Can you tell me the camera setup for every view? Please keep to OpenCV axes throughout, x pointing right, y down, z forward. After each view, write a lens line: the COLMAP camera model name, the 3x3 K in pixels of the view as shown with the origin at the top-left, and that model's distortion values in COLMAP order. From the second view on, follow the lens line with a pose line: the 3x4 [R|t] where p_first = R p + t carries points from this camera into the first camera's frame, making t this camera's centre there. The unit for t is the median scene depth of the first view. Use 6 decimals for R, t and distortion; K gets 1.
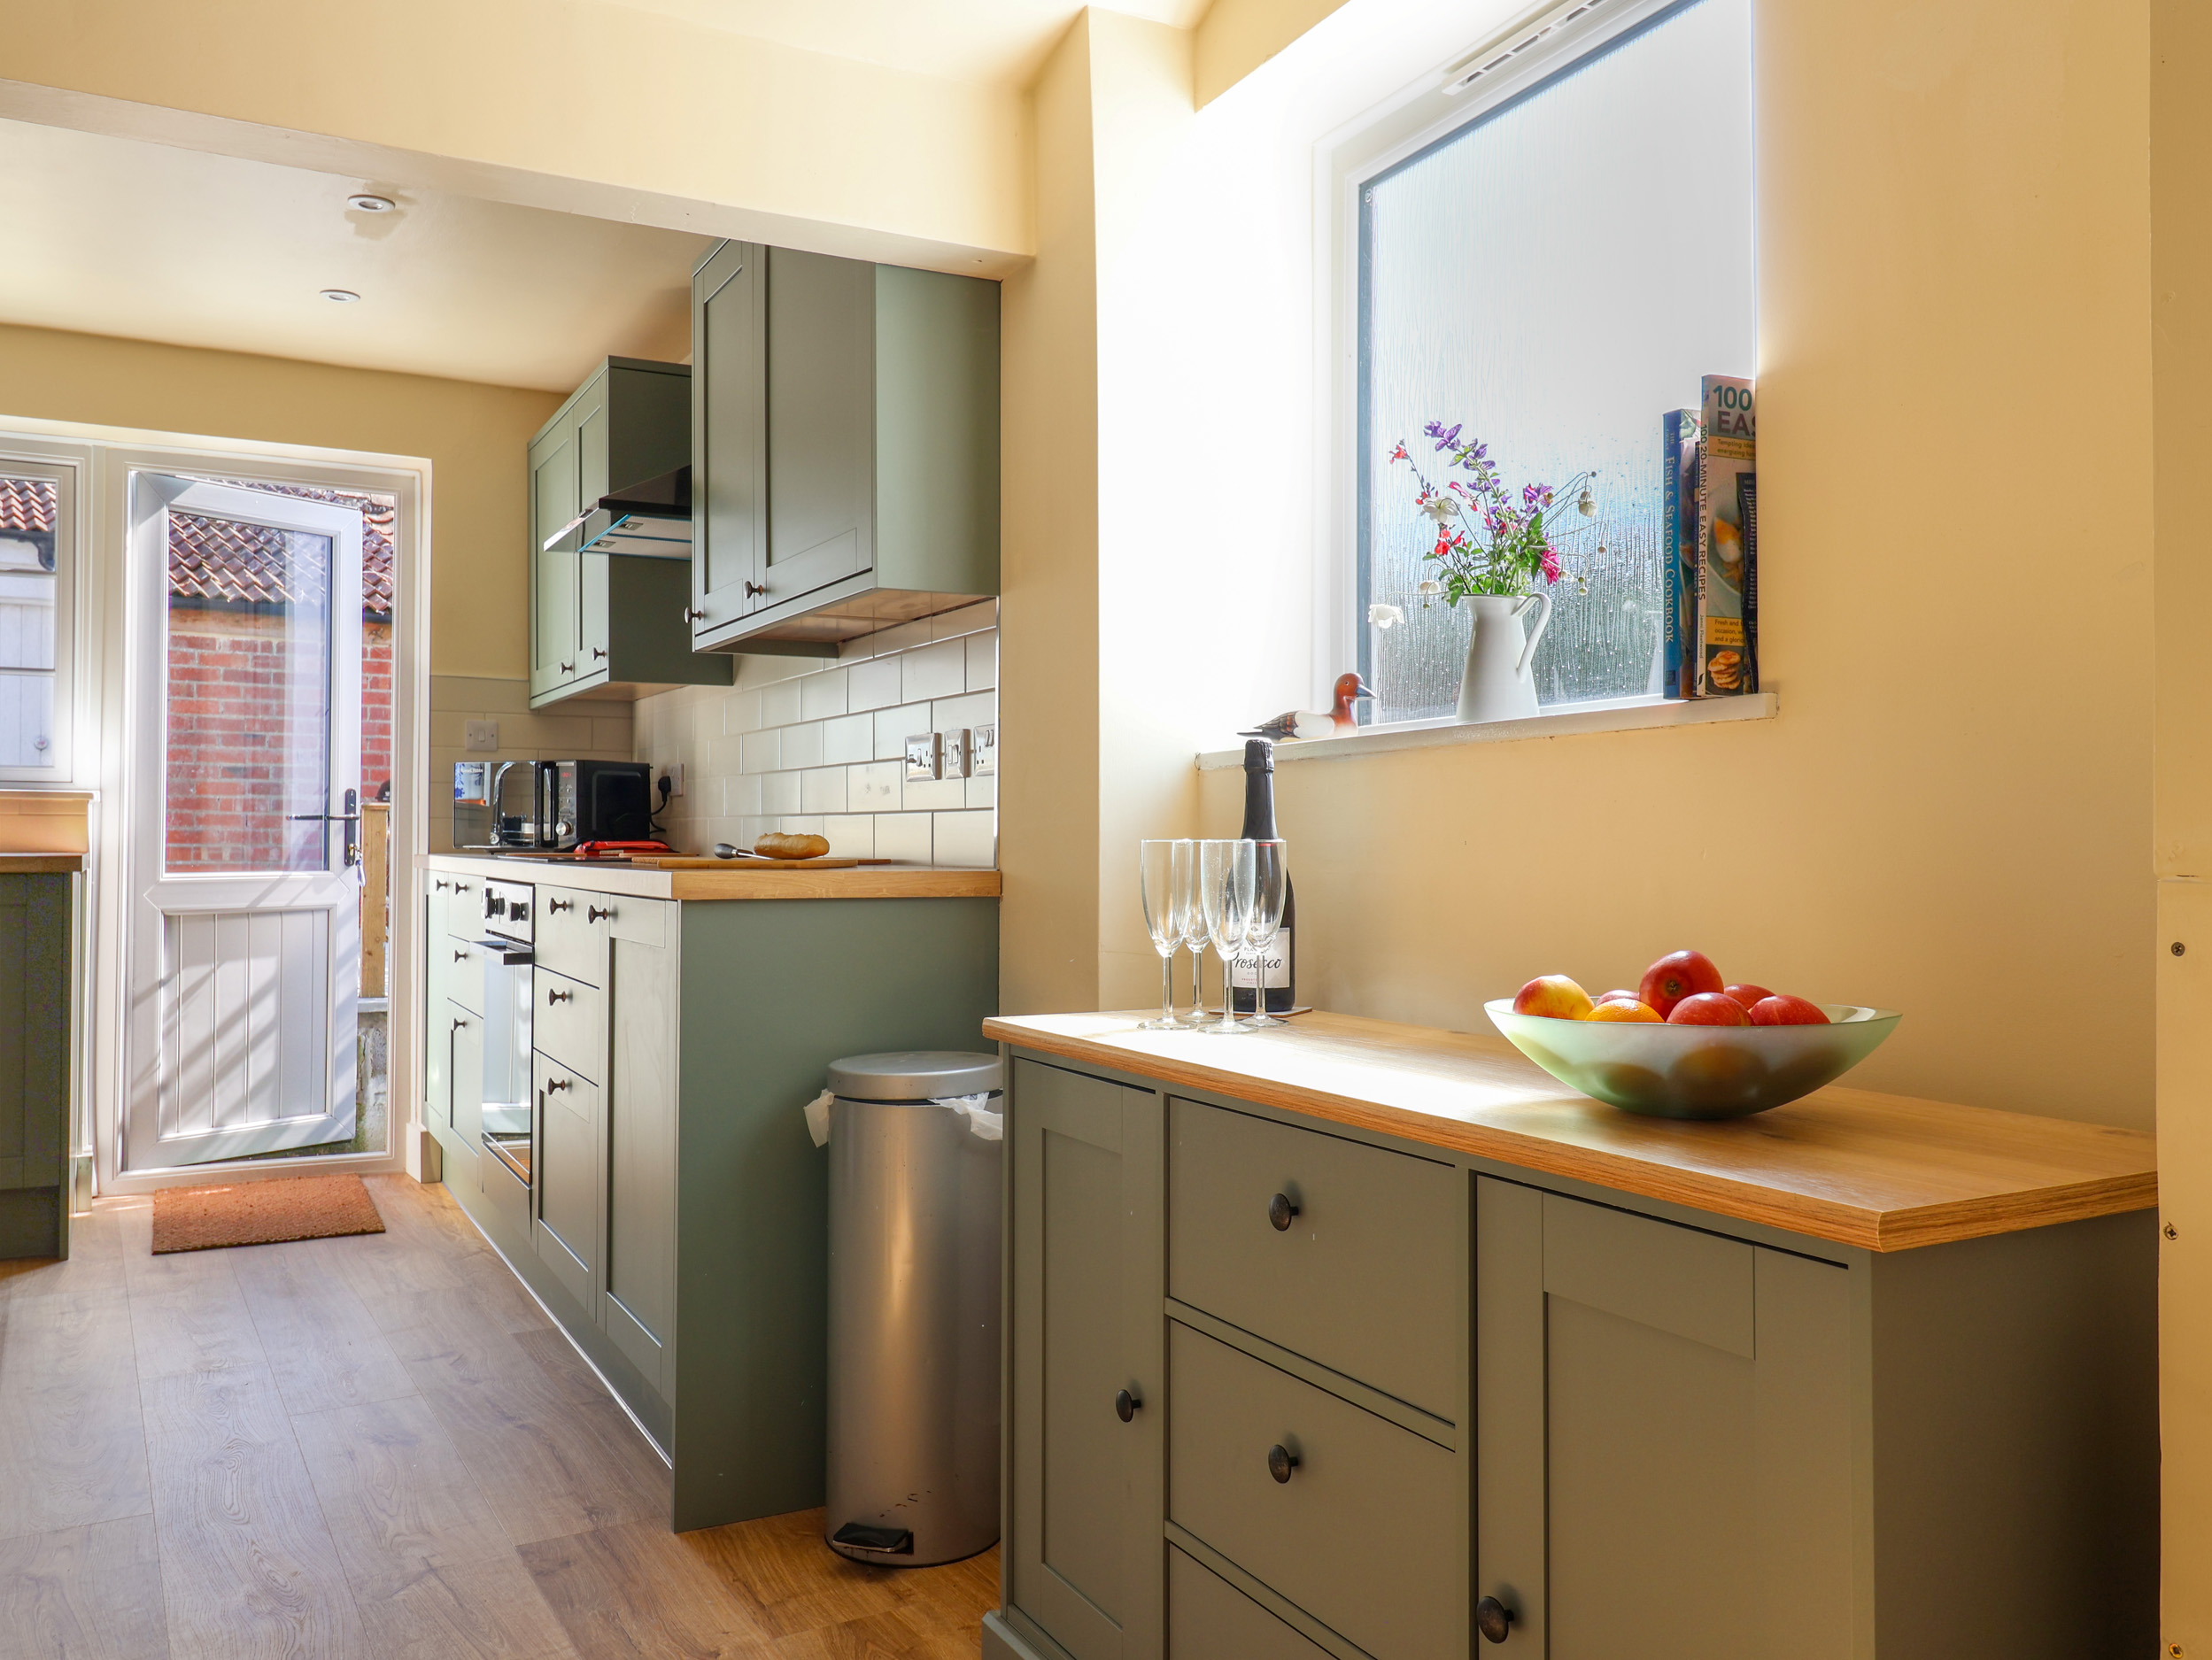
lens RADIAL K [[1771.1, 0, 1119.0], [0, 1771.1, 812.0], [0, 0, 1]] dist [0.036656, -0.013258]
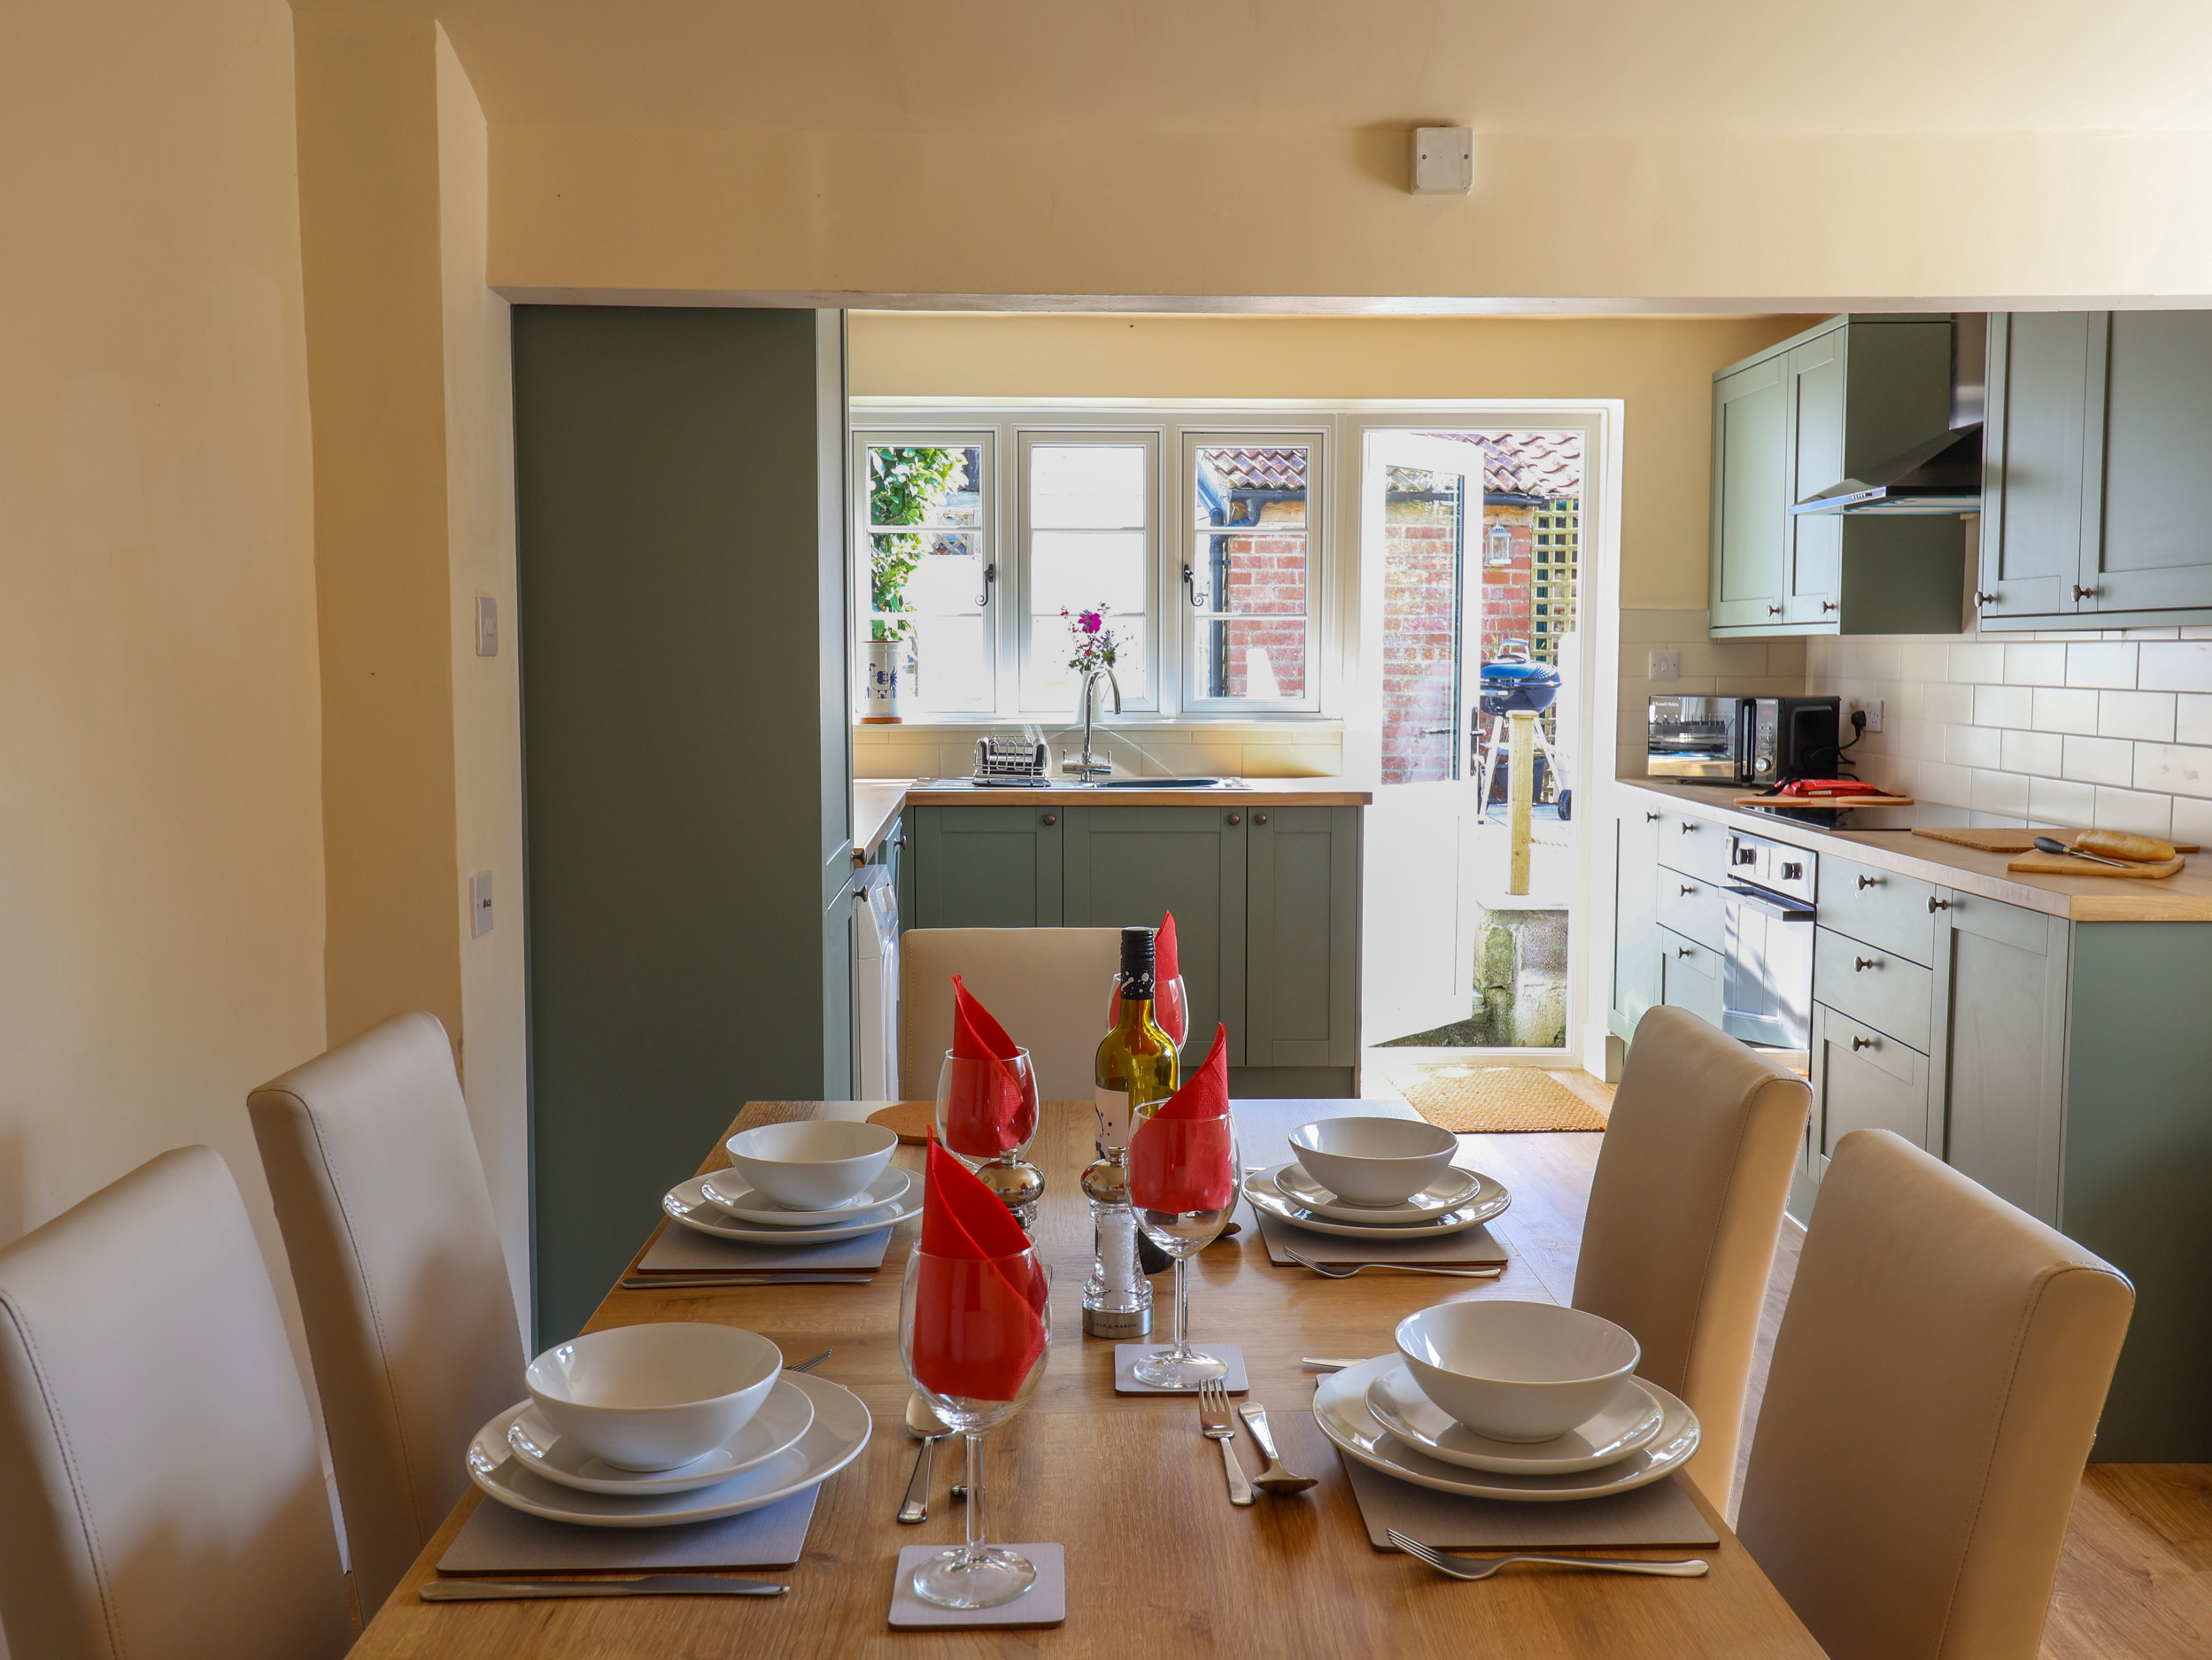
lens RADIAL K [[2009.0, 0, 1100.7], [0, 2009.0, 807.9], [0, 0, 1]] dist [0.013569, 0.000000]
pose [[0.883093, 0.035398, -0.467861, -0.097631], [0.007587, 0.995942, 0.089673, -0.068709], [0.469137, -0.082739, 0.879241, -0.198165]]
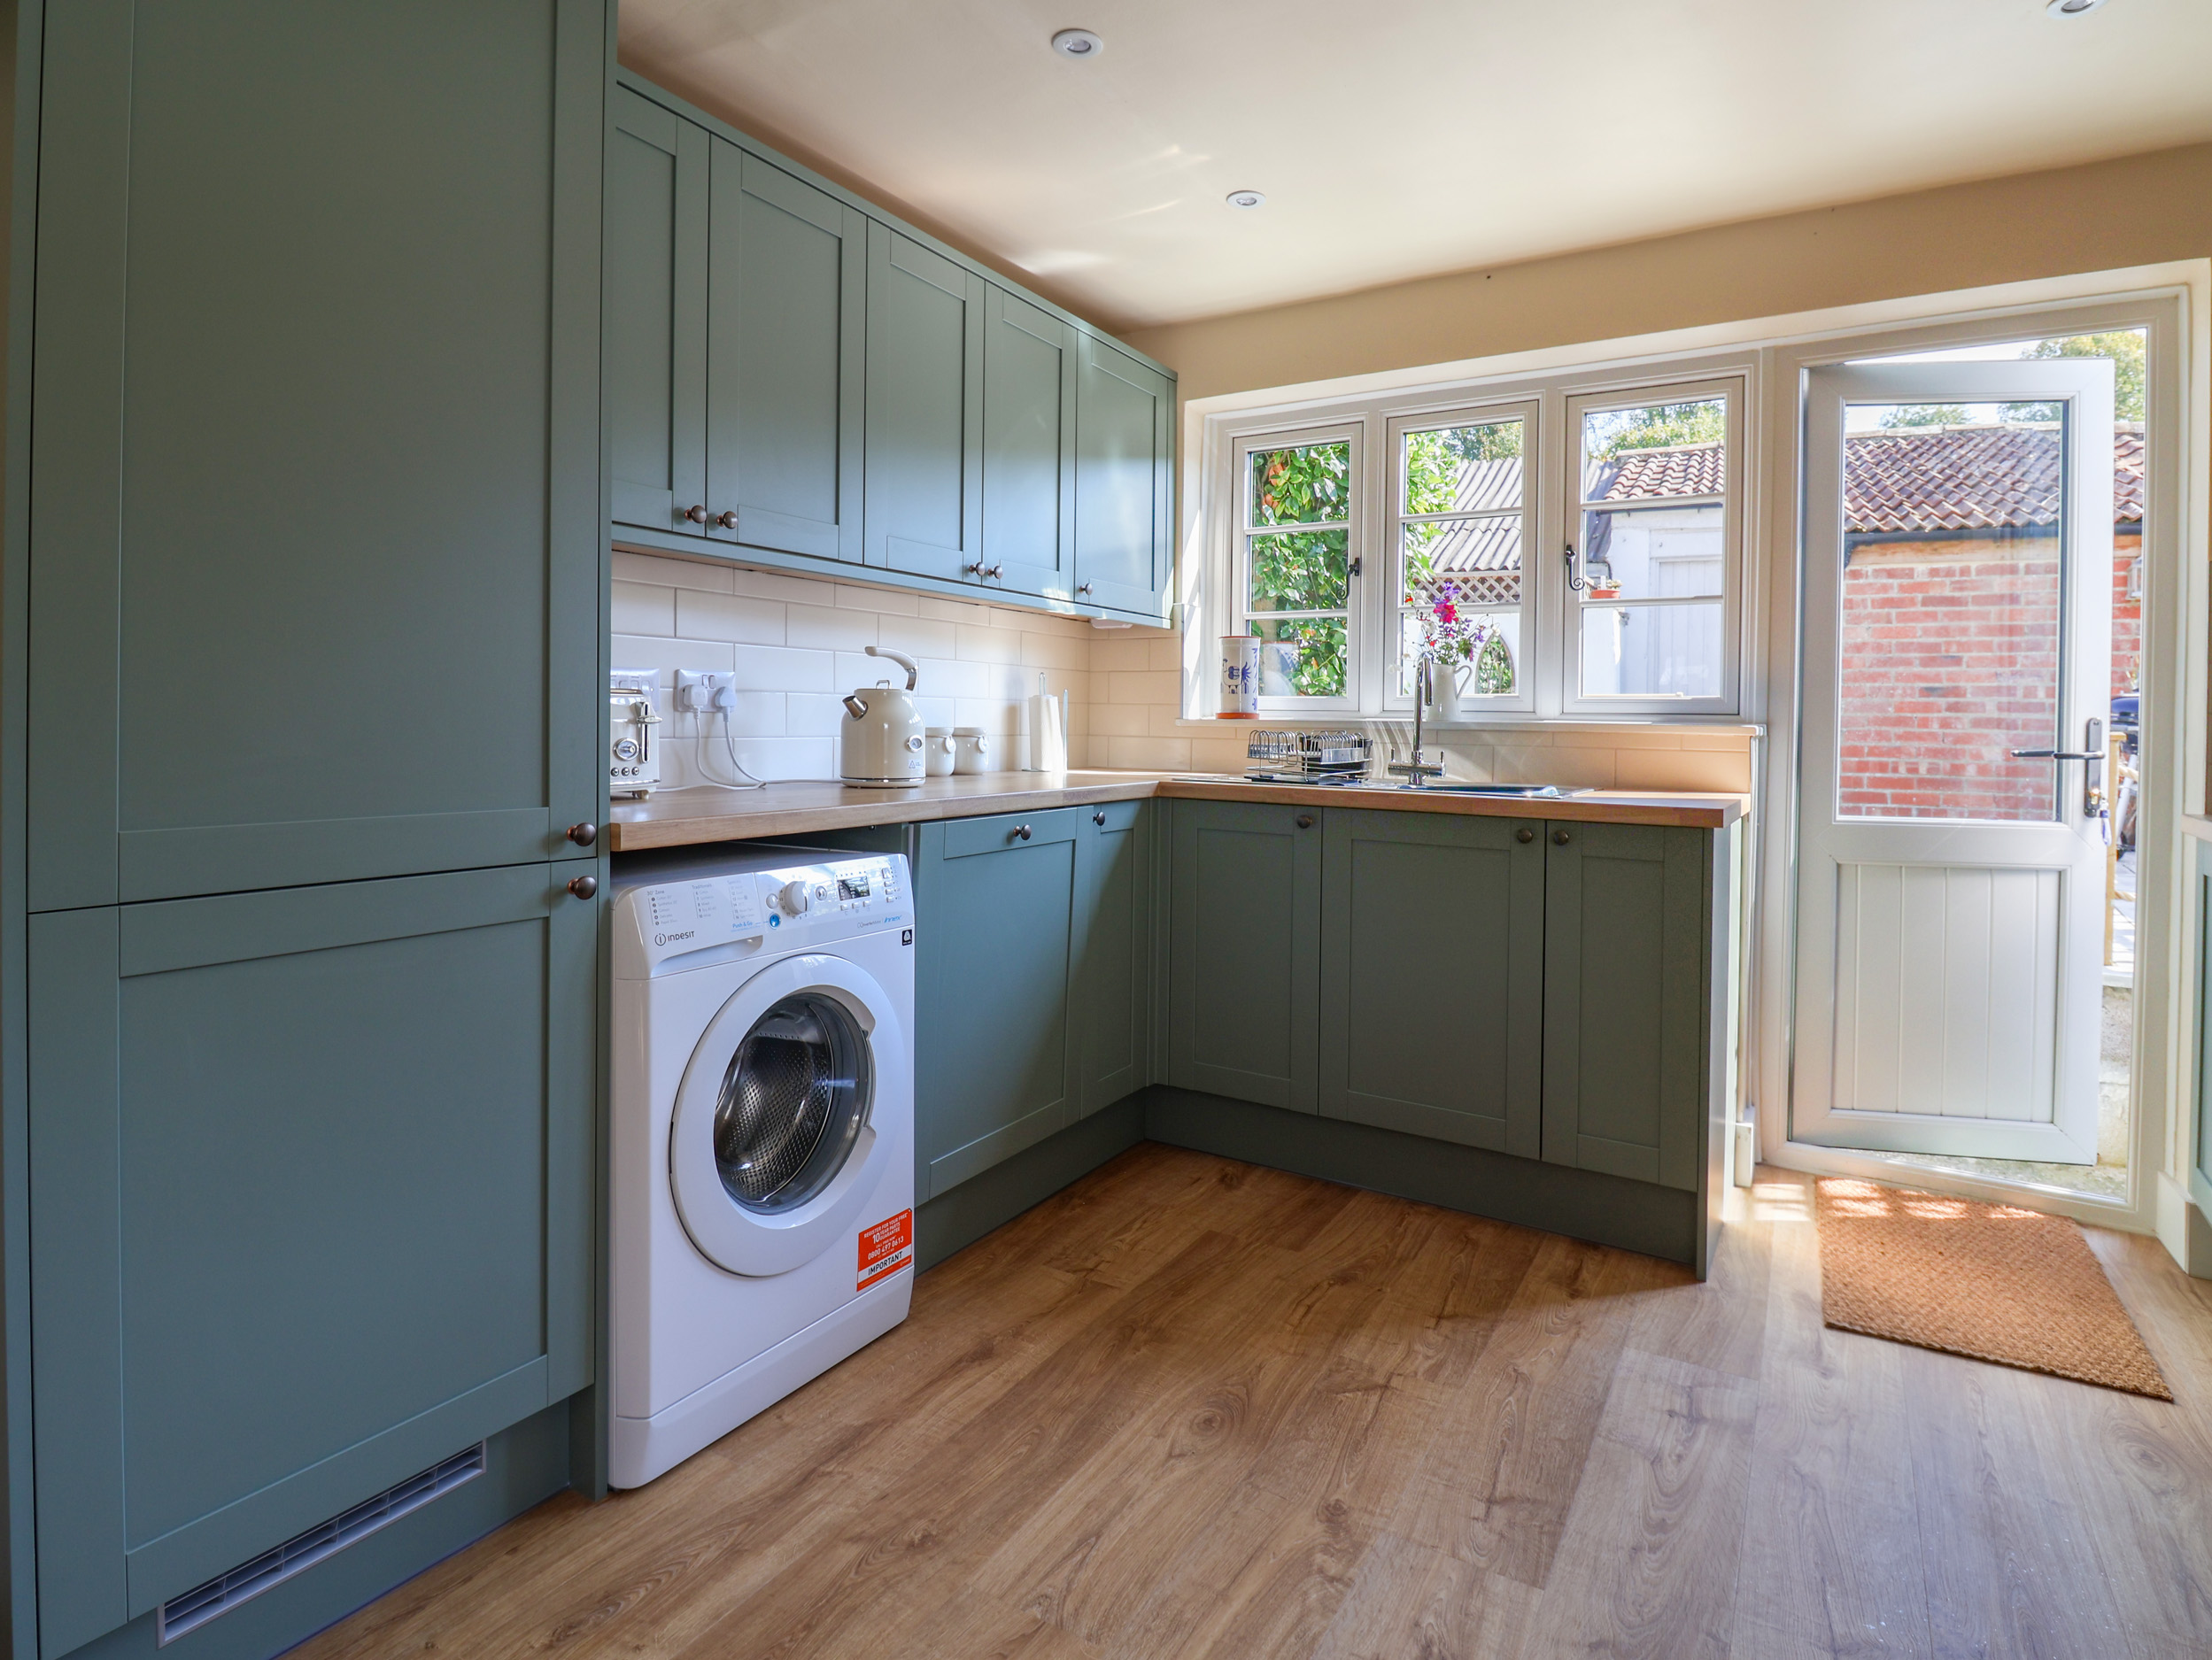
lens RADIAL K [[1190.8, 0, 1111.6], [0, 1190.8, 743.5], [0, 0, 1]] dist [0.004091, -0.015959]
pose [[0.485705, 0.017355, -0.873950, -0.193556], [0.002084, 0.999777, 0.021011, -0.012784], [0.874120, -0.012026, 0.485561, 0.391977]]
